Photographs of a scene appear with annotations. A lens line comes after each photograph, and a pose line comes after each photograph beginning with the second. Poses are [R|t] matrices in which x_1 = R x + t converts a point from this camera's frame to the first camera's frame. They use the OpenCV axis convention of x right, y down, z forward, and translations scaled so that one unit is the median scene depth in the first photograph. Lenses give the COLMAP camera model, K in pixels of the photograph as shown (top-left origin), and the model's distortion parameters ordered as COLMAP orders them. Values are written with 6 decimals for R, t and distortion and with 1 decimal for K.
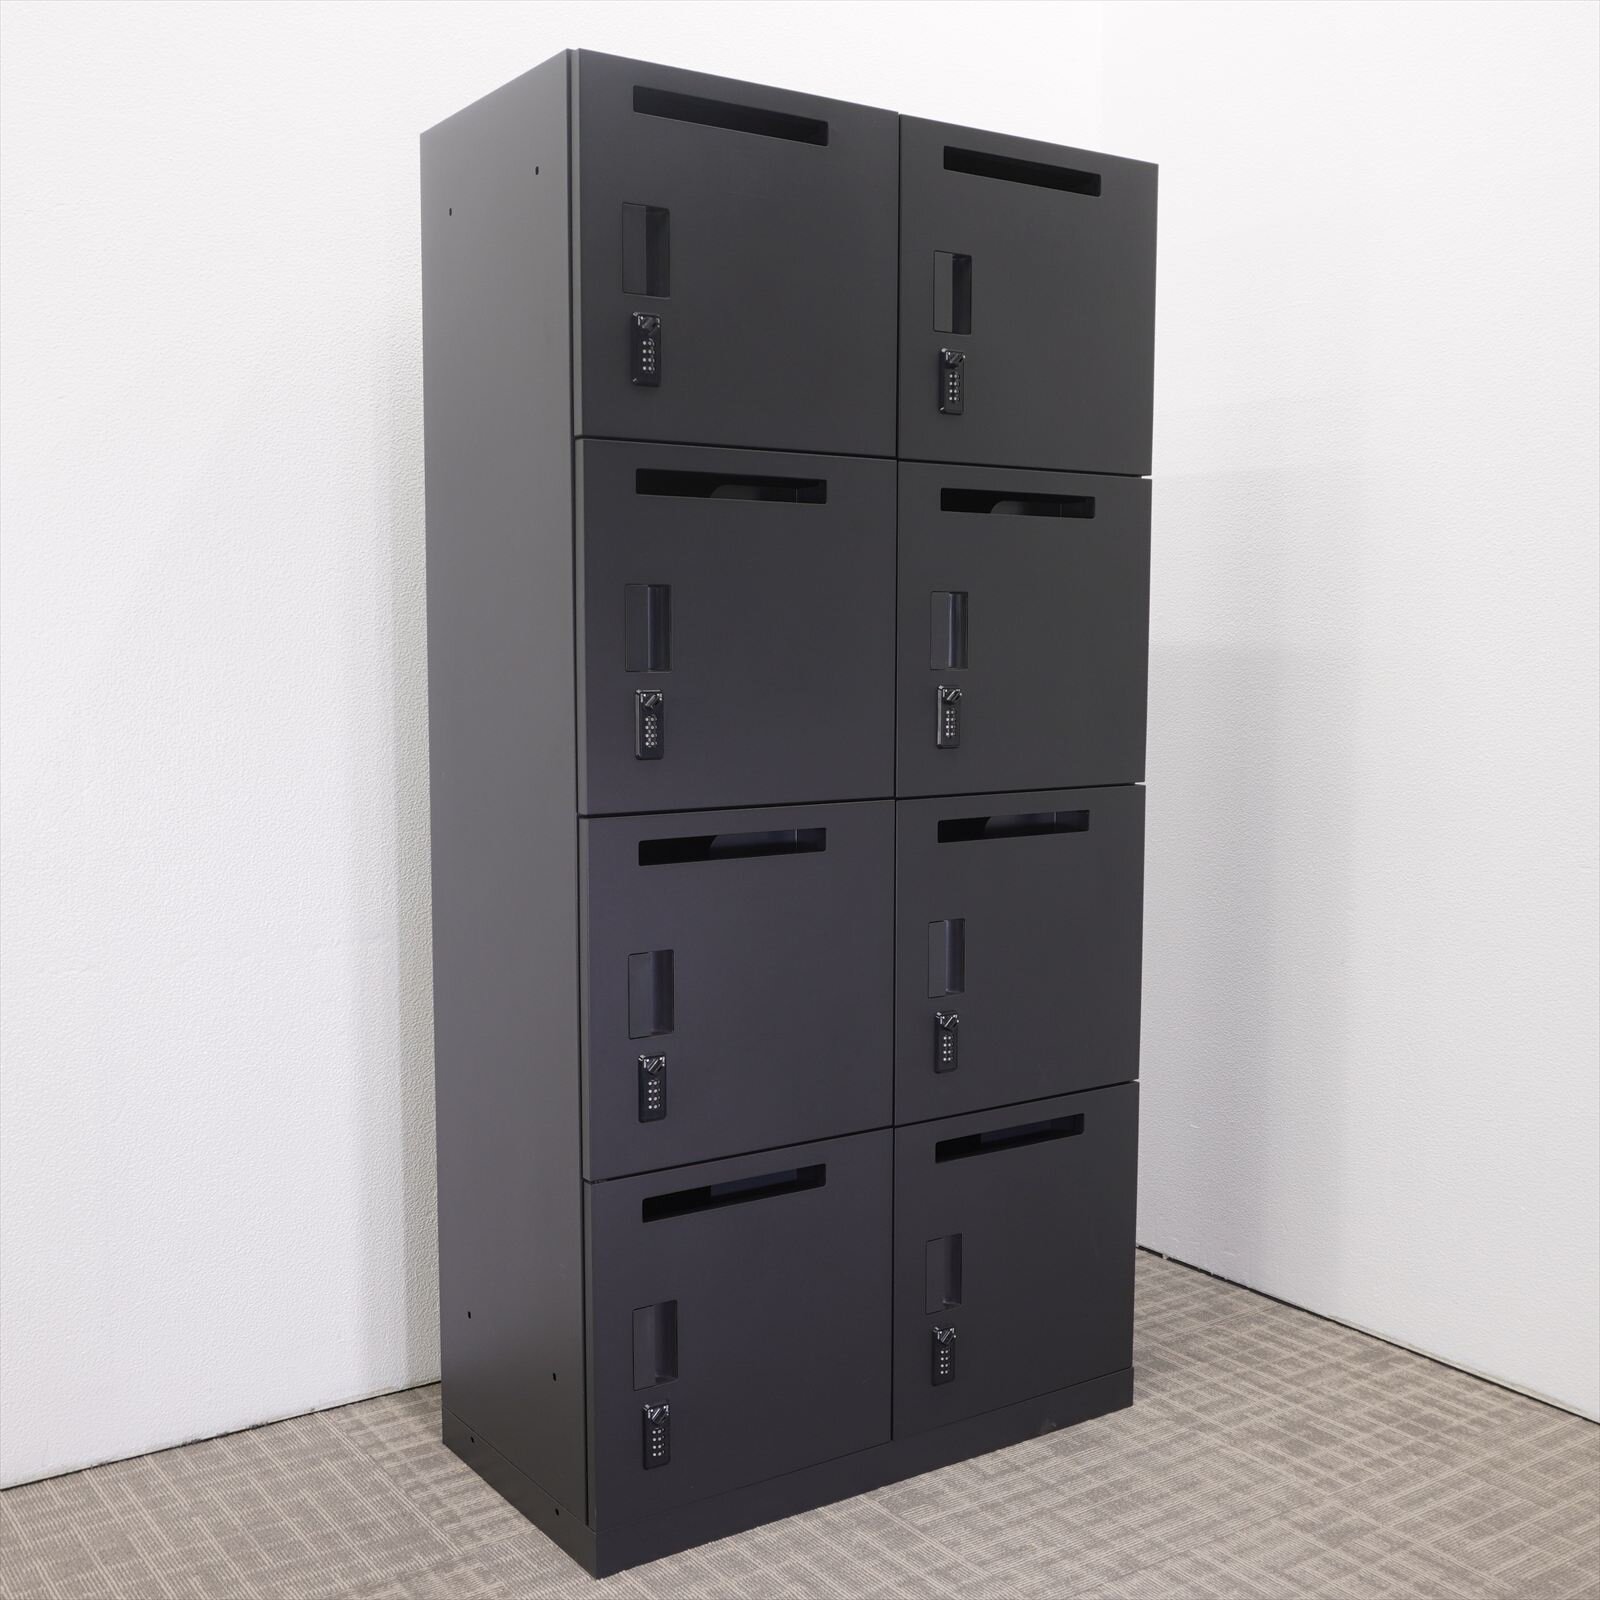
lens RADIAL K [[1855.4, 0, 801.0], [0, 1855.4, 796.5], [0, 0, 1]] dist [0.034276, 0.000000]
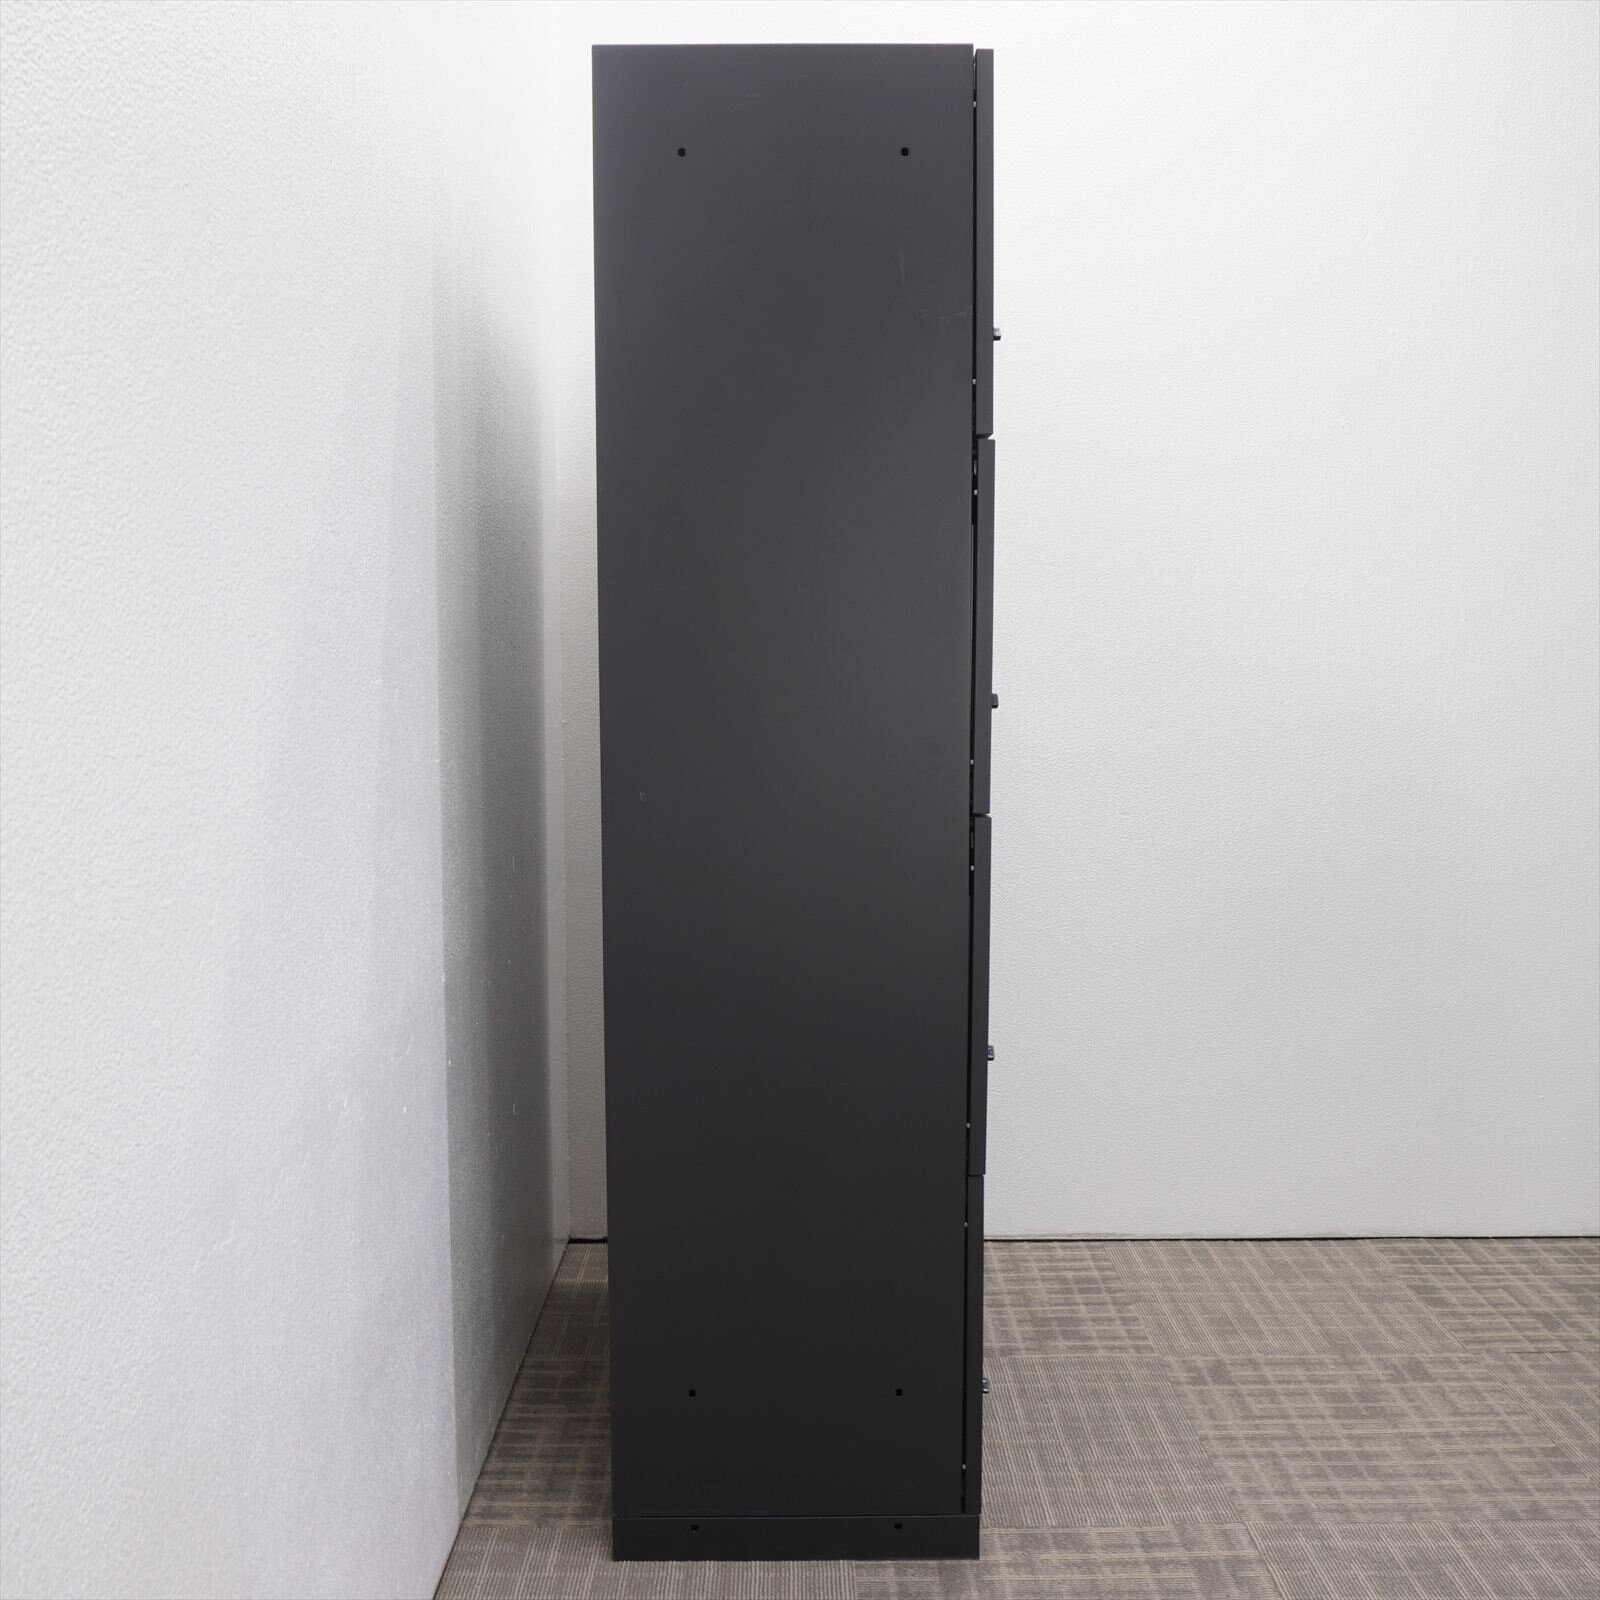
lens RADIAL K [[1553.8, 0, 800.1], [0, 1553.8, 803.4], [0, 0, 1]] dist [-0.008903, 0.000000]
pose [[0.563413, -0.088067, 0.821468, -0.654051], [0.070957, 0.995787, 0.058088, -0.077584], [-0.823122, 0.025561, 0.567289, 0.551855]]
